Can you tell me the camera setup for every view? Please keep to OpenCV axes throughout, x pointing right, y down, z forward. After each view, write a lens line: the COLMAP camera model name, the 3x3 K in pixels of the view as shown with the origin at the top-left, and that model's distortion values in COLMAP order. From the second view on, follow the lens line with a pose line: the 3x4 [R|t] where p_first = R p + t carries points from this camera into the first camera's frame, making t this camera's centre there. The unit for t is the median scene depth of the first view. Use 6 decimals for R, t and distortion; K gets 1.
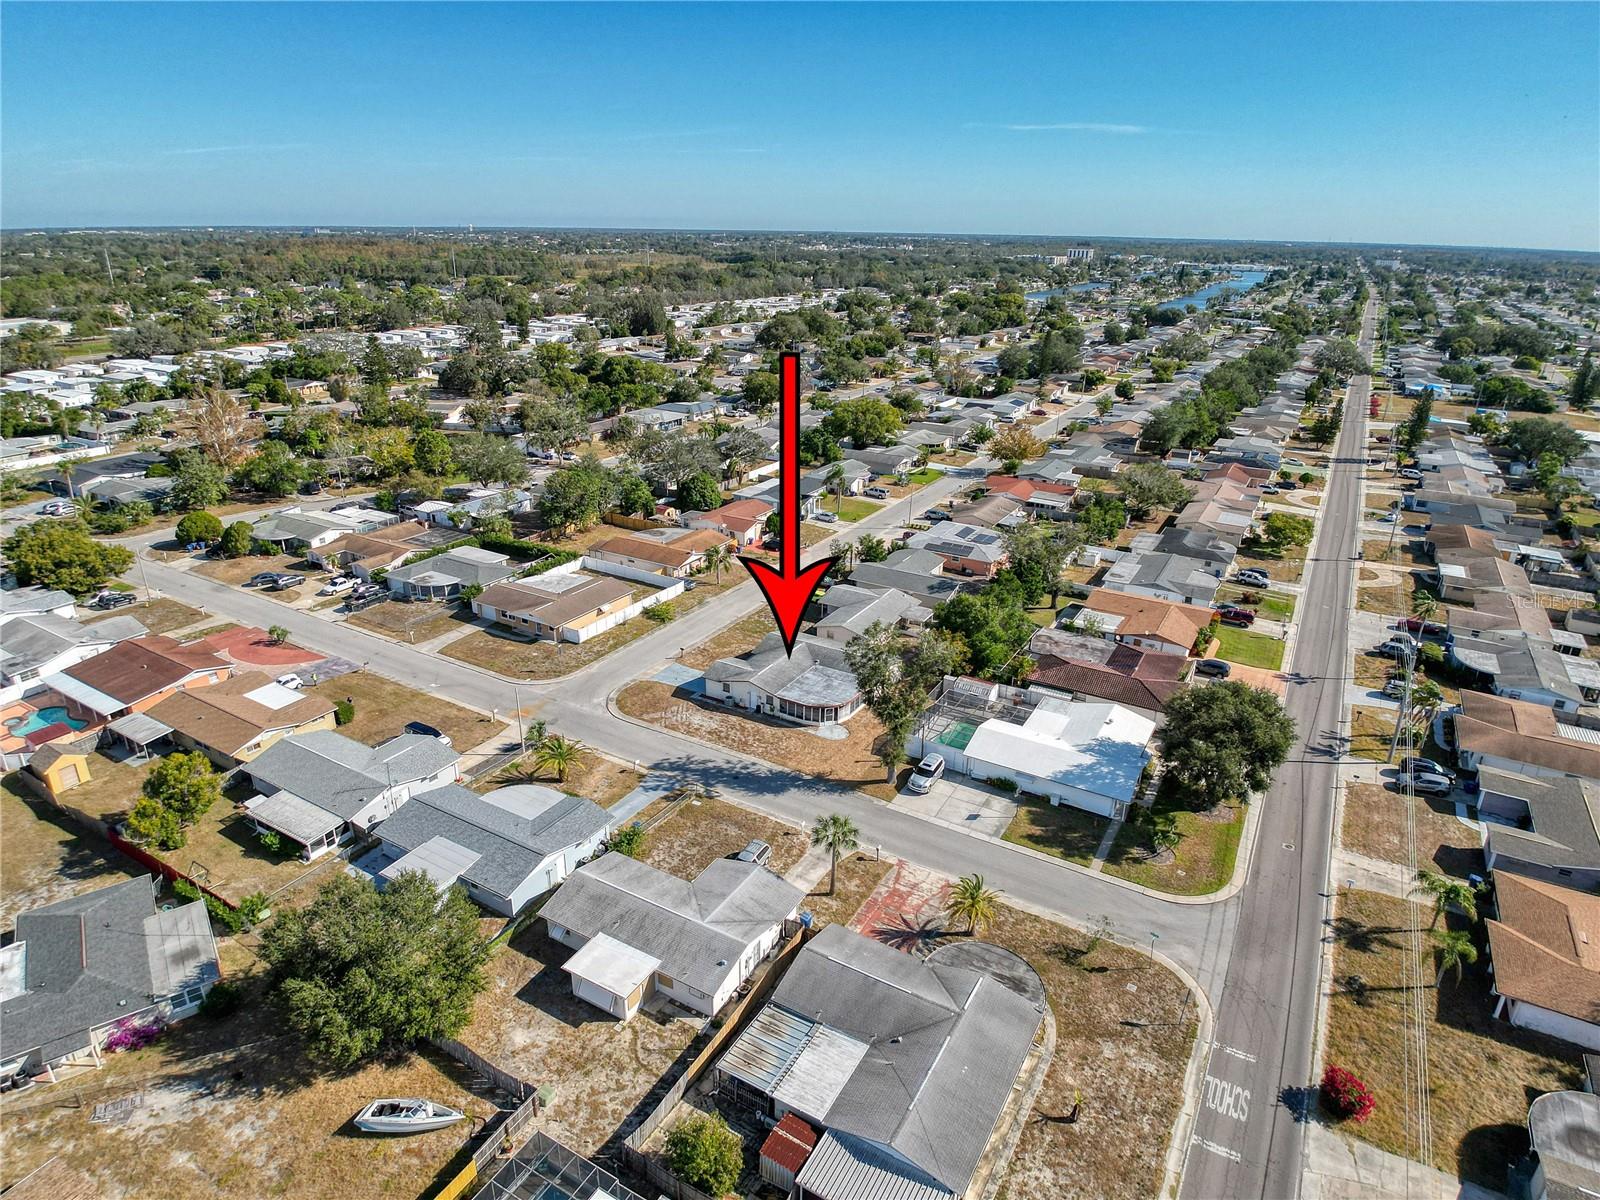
lens RADIAL K [[943.3, 0, 797.3], [0, 943.3, 598.3], [0, 0, 1]] dist [-0.024745, -0.007527]
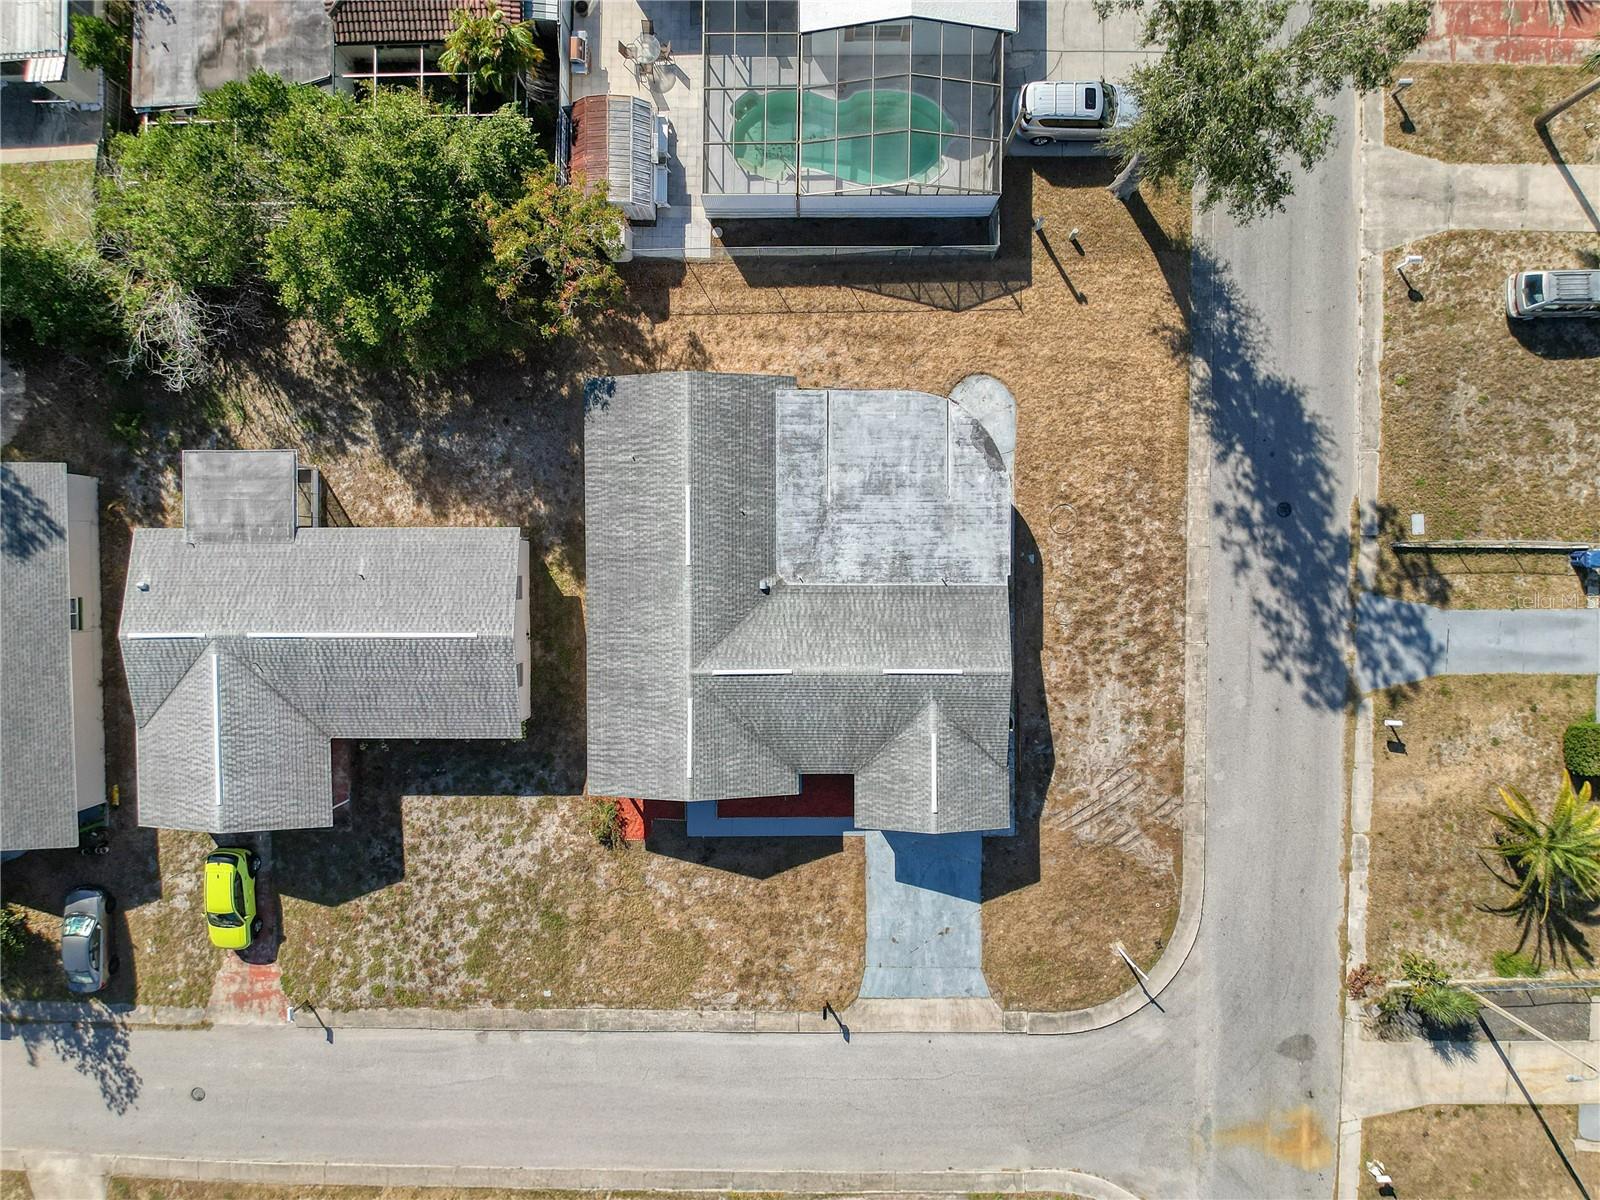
lens RADIAL K [[943.3, 0, 799.1], [0, 943.3, 609.9], [0, 0, 1]] dist [-0.024745, -0.007527]
pose [[-0.508990, -0.860582, -0.018091, 0.015762], [0.325417, -0.211840, 0.921536, -0.273096], [-0.796889, 0.463166, 0.387872, 0.984551]]
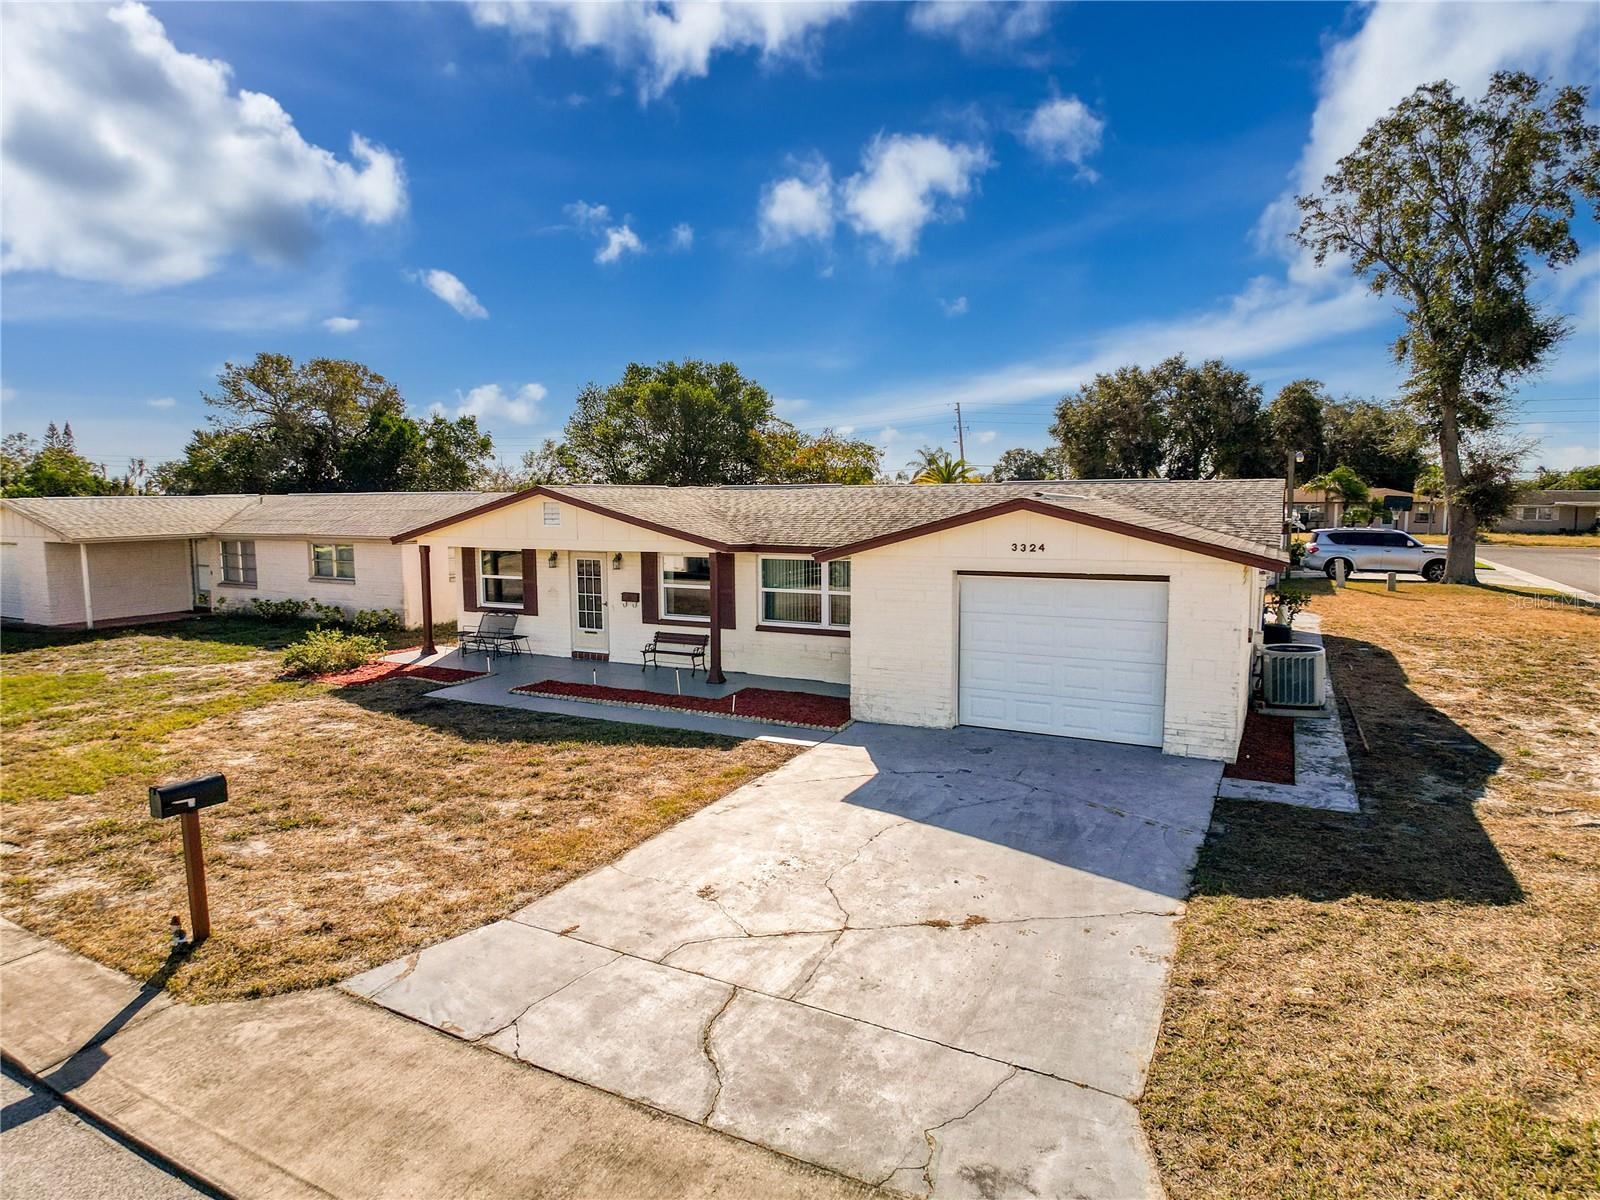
lens RADIAL K [[943.3, 0, 788.4], [0, 943.3, 600.6], [0, 0, 1]] dist [-0.024745, -0.007527]
pose [[-0.034232, -0.117544, 0.992478, -0.218784], [0.376391, 0.918426, 0.121756, 0.060325], [-0.925828, 0.377727, 0.012803, 1.161601]]
